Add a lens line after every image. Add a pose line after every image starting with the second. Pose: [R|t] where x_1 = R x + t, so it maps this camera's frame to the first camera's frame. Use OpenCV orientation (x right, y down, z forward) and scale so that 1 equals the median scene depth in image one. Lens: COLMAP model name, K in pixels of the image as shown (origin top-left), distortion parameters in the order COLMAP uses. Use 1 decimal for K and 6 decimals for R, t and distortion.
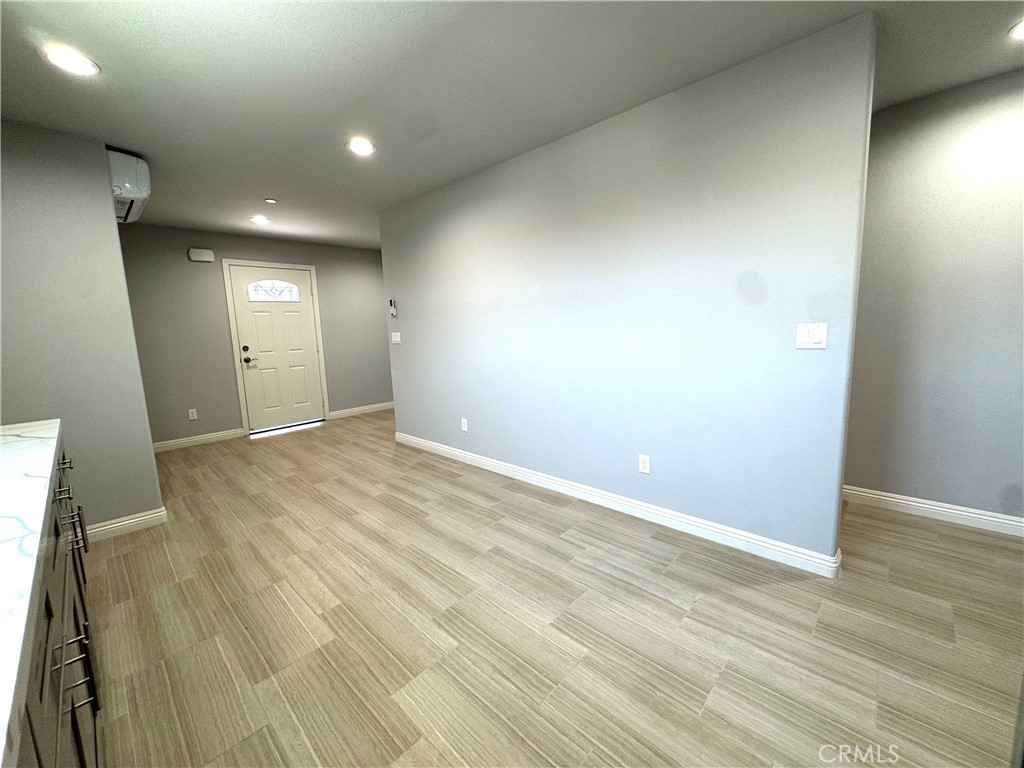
lens RADIAL K [[412.1, 0, 515.6], [0, 412.1, 381.7], [0, 0, 1]] dist [-0.001268, 0.000364]
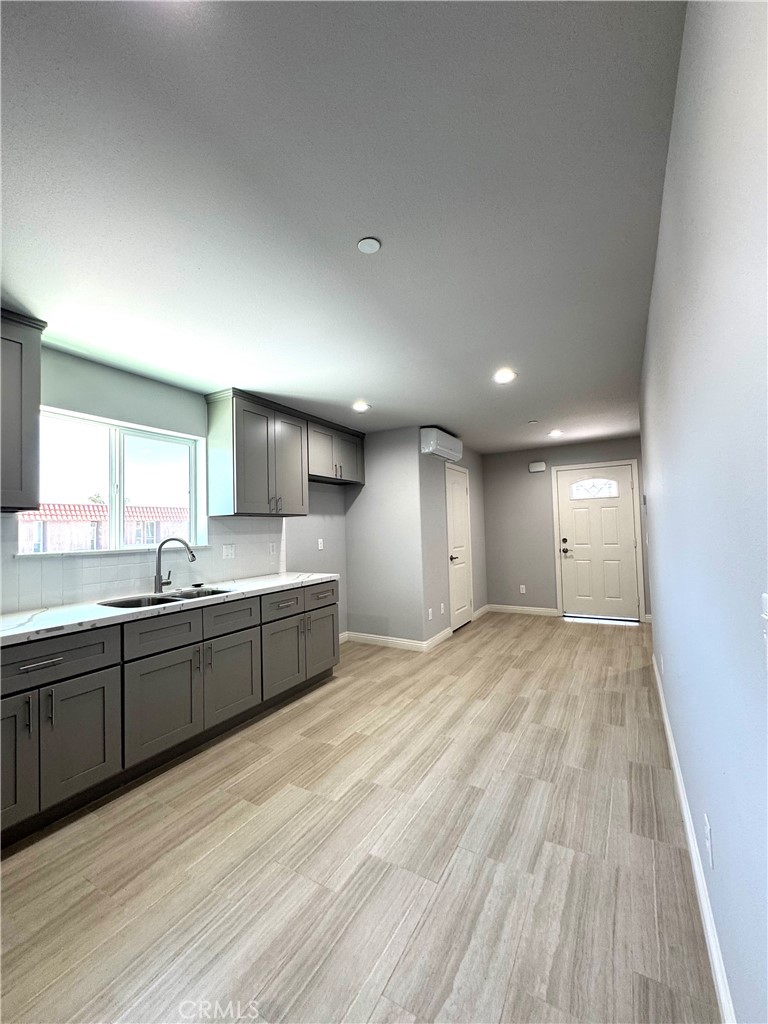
lens RADIAL K [[412.1, 0, 385.6], [0, 412.1, 515.3], [0, 0, 1]] dist [-0.001268, 0.000364]
pose [[0.222275, -0.005527, -0.974968, 0.574492], [-0.108477, 0.993635, -0.030363, -0.098408], [0.968931, 0.112511, 0.220261, 0.405797]]
